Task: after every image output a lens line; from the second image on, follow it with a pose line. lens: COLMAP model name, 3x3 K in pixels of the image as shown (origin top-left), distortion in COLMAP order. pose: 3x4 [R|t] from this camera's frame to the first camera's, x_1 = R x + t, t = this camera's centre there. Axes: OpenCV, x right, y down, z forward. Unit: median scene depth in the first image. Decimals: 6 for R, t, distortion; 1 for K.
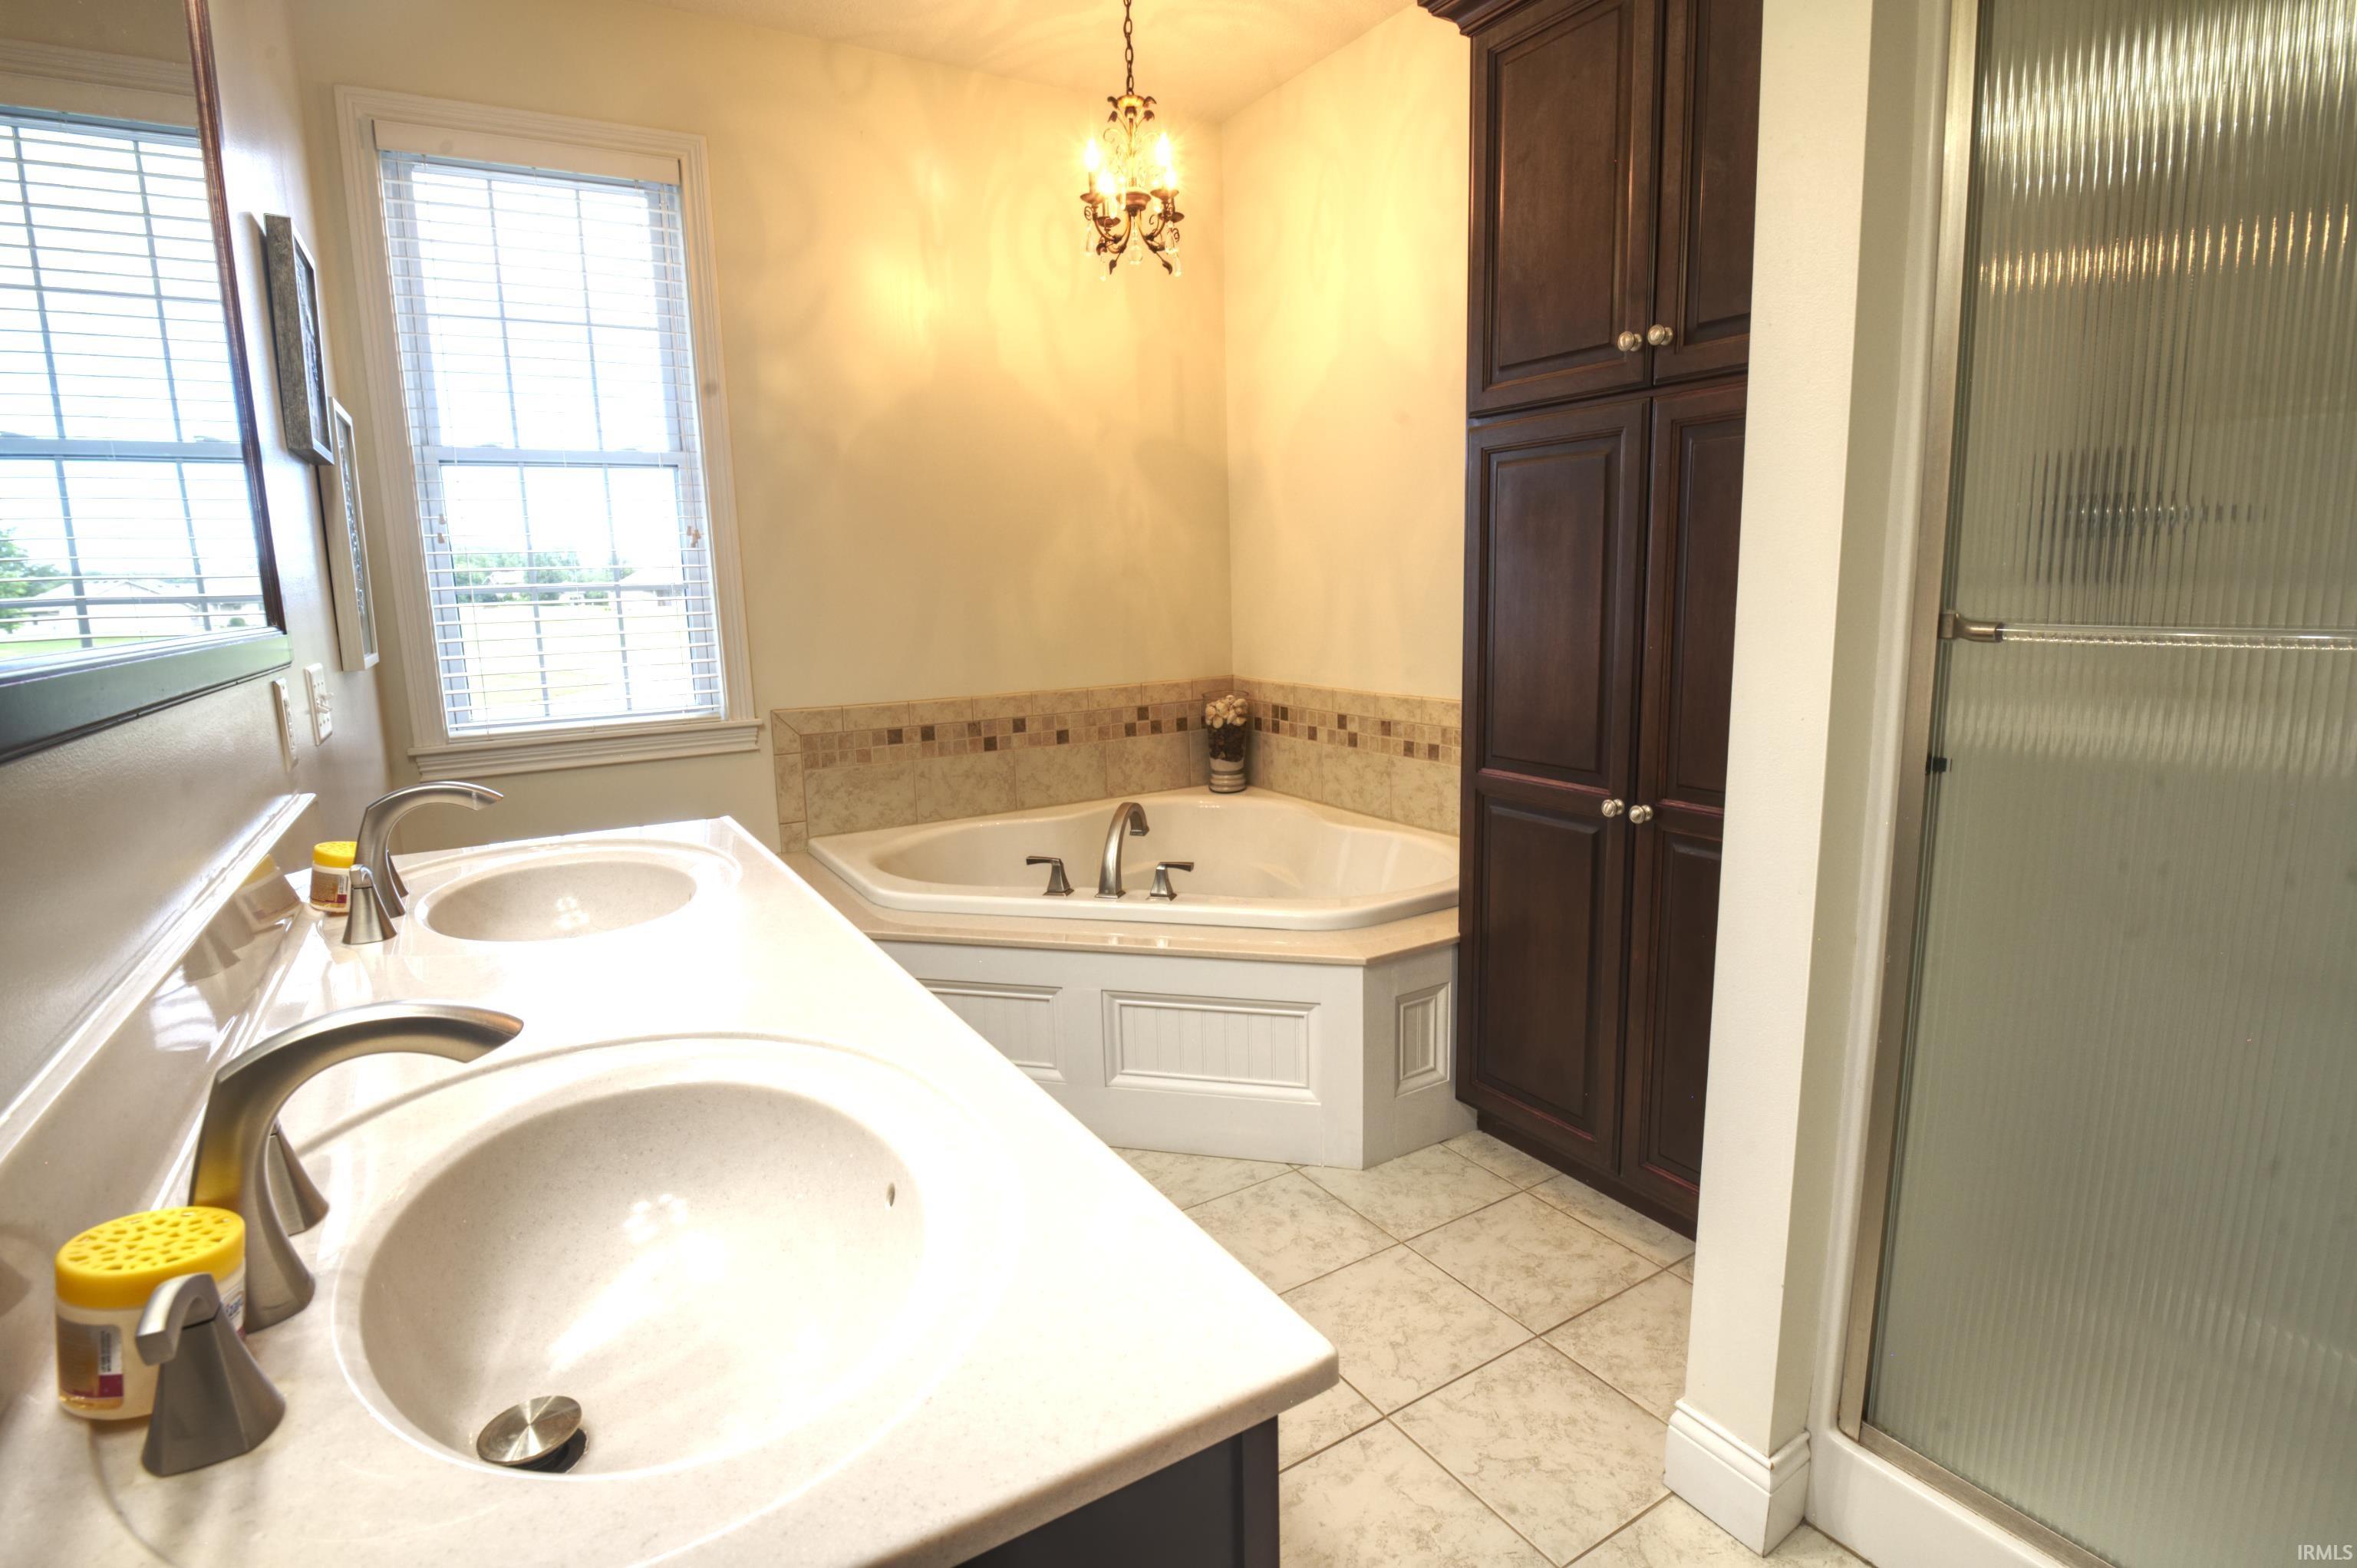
lens RADIAL K [[1151.1, 0, 1185.2], [0, 1151.1, 776.9], [0, 0, 1]] dist [-0.026049, -0.001862]
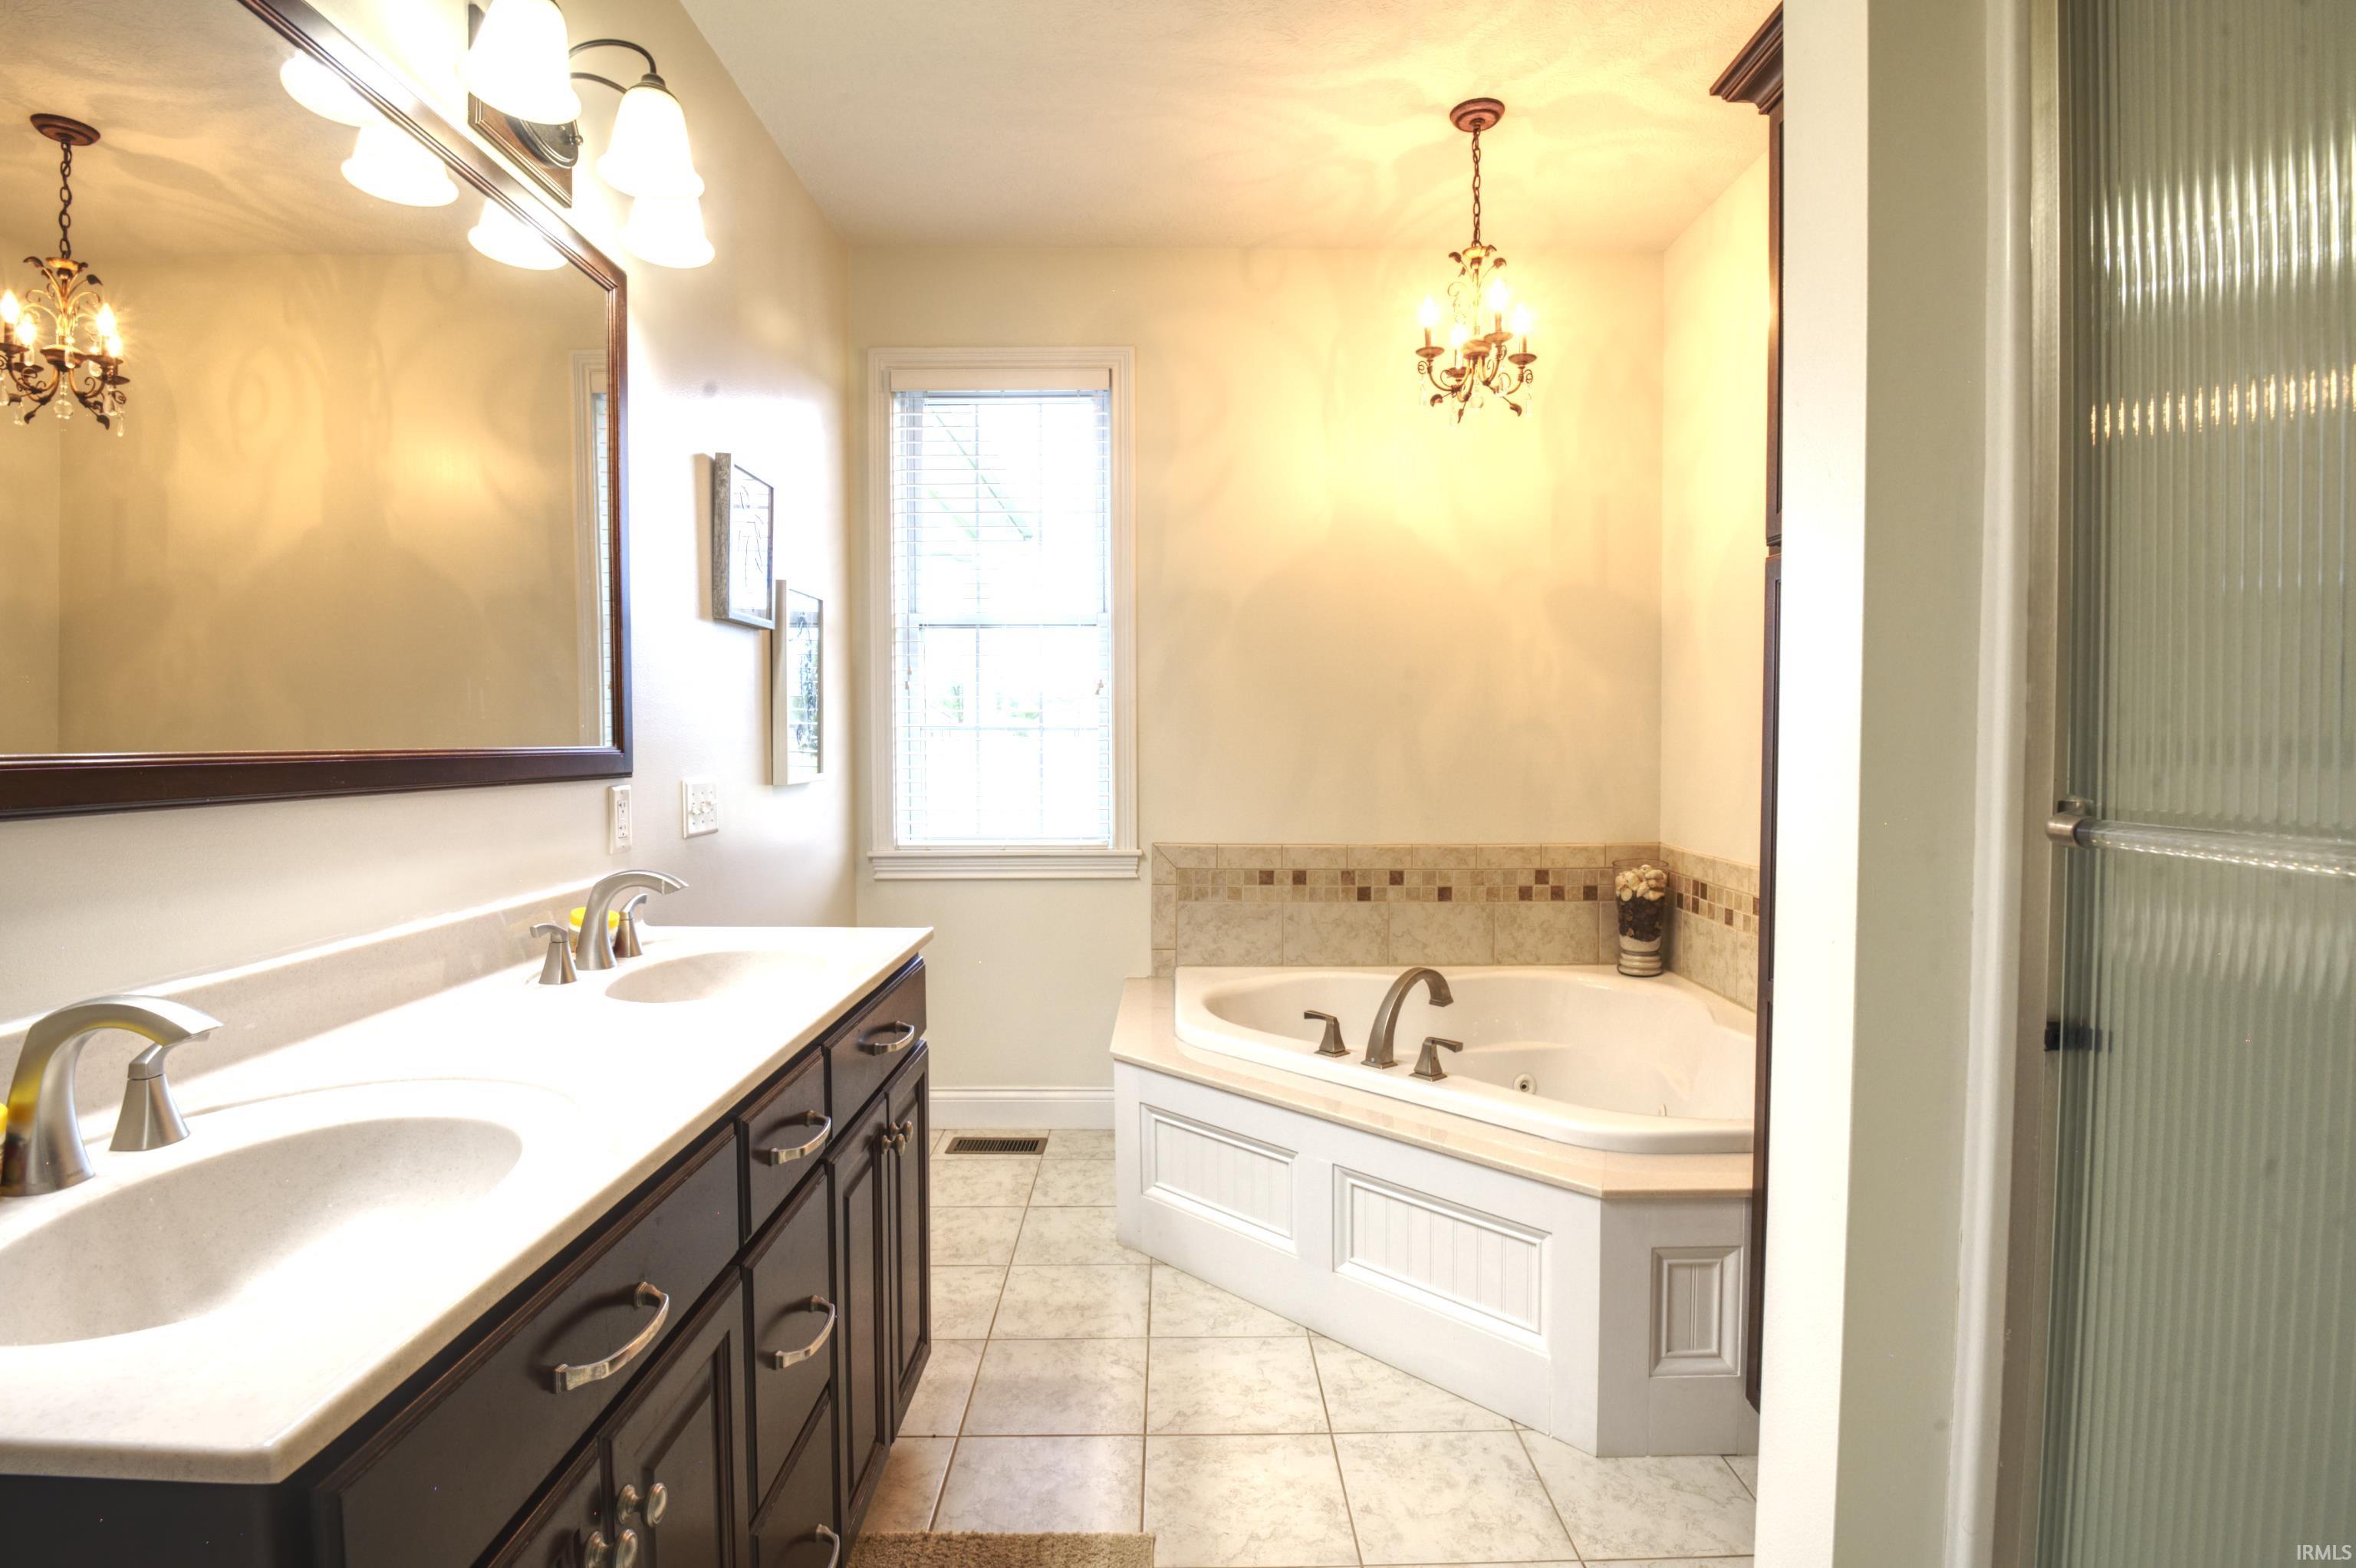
lens RADIAL K [[1150.6, 0, 1179.2], [0, 1150.6, 777.9], [0, 0, 1]] dist [-0.026049, -0.001862]
pose [[0.856415, 0.042482, -0.514537, 0.213945], [-0.107662, 0.989394, -0.097509, -0.015247], [0.504938, 0.138904, 0.851906, 0.075132]]
